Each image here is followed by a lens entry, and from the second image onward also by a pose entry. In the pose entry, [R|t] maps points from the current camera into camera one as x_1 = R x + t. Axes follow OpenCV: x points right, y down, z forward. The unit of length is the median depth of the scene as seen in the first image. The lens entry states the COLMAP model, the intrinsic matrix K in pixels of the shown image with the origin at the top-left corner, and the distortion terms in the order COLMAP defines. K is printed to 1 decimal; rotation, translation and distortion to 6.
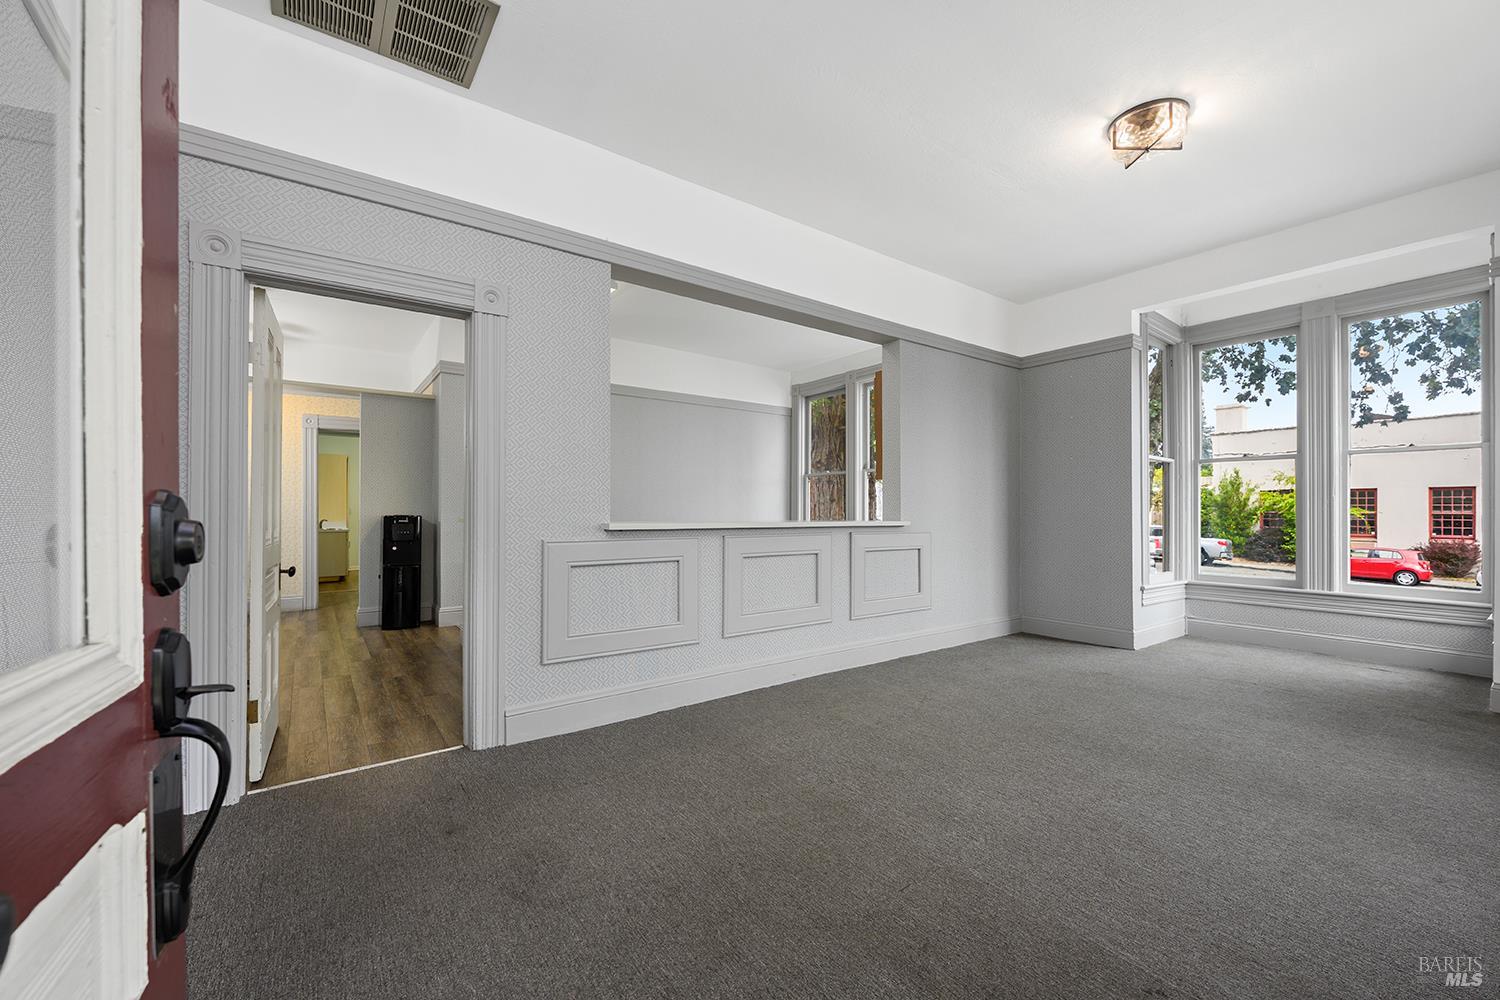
lens RADIAL K [[607.0, 0, 772.5], [0, 607.0, 508.4], [0, 0, 1]] dist [-0.001559, -0.000726]
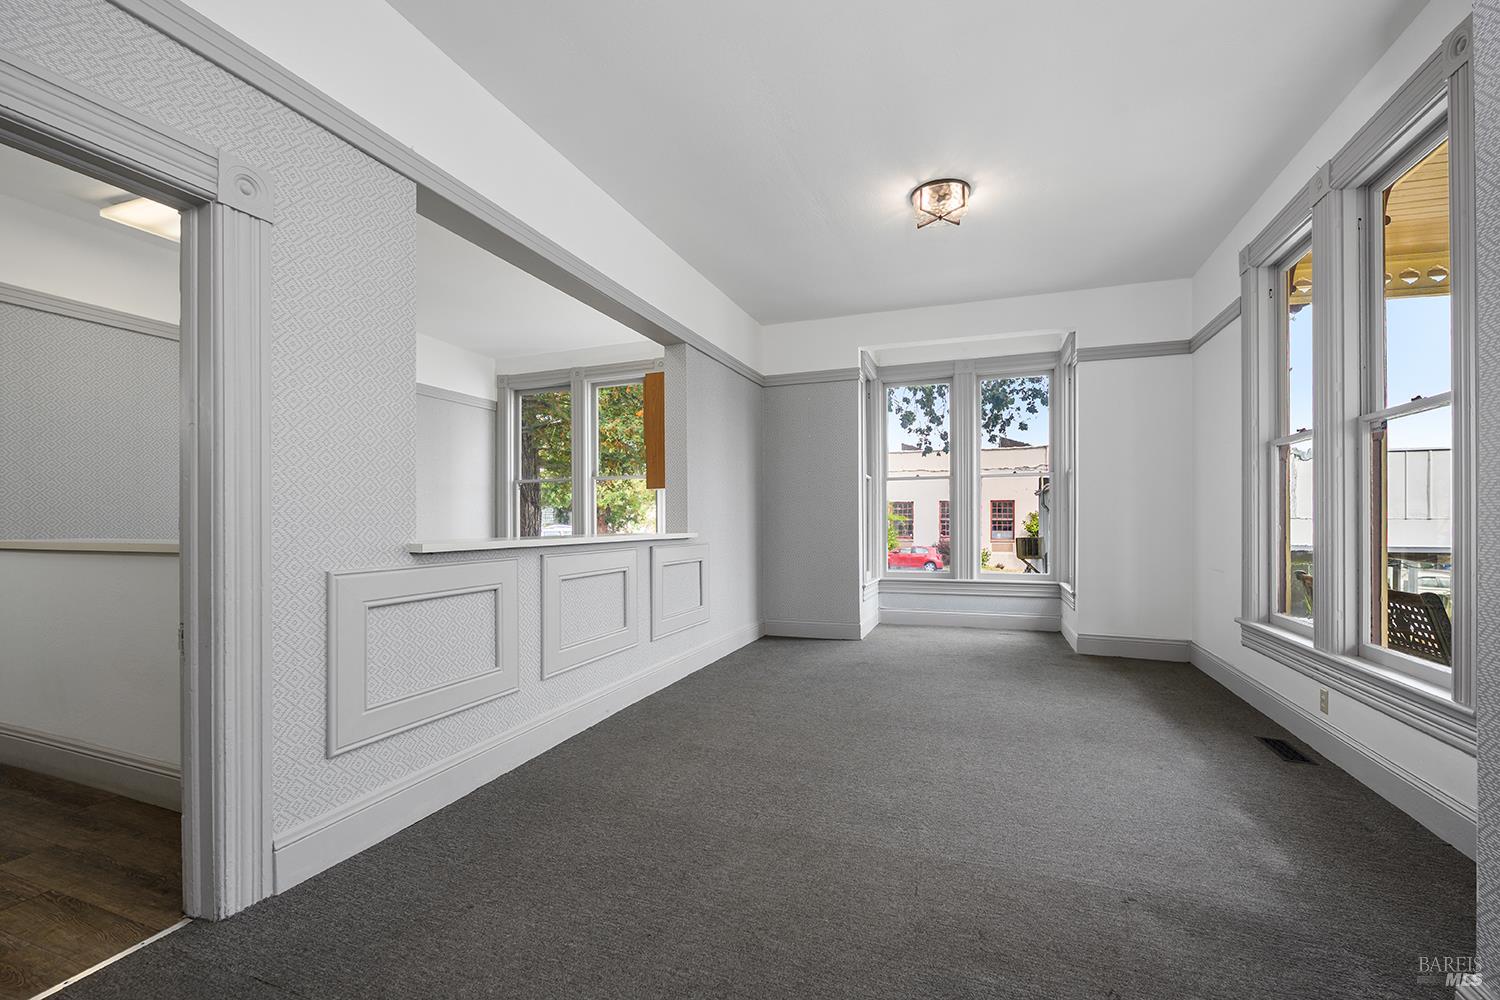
lens RADIAL K [[628.2, 0, 757.8], [0, 628.2, 521.4], [0, 0, 1]] dist [-0.000440, 0.000964]
pose [[0.835888, -0.008576, 0.548833, -0.203783], [0.005909, 0.999961, 0.006625, -0.002667], [-0.548868, -0.002294, 0.835906, 0.091144]]
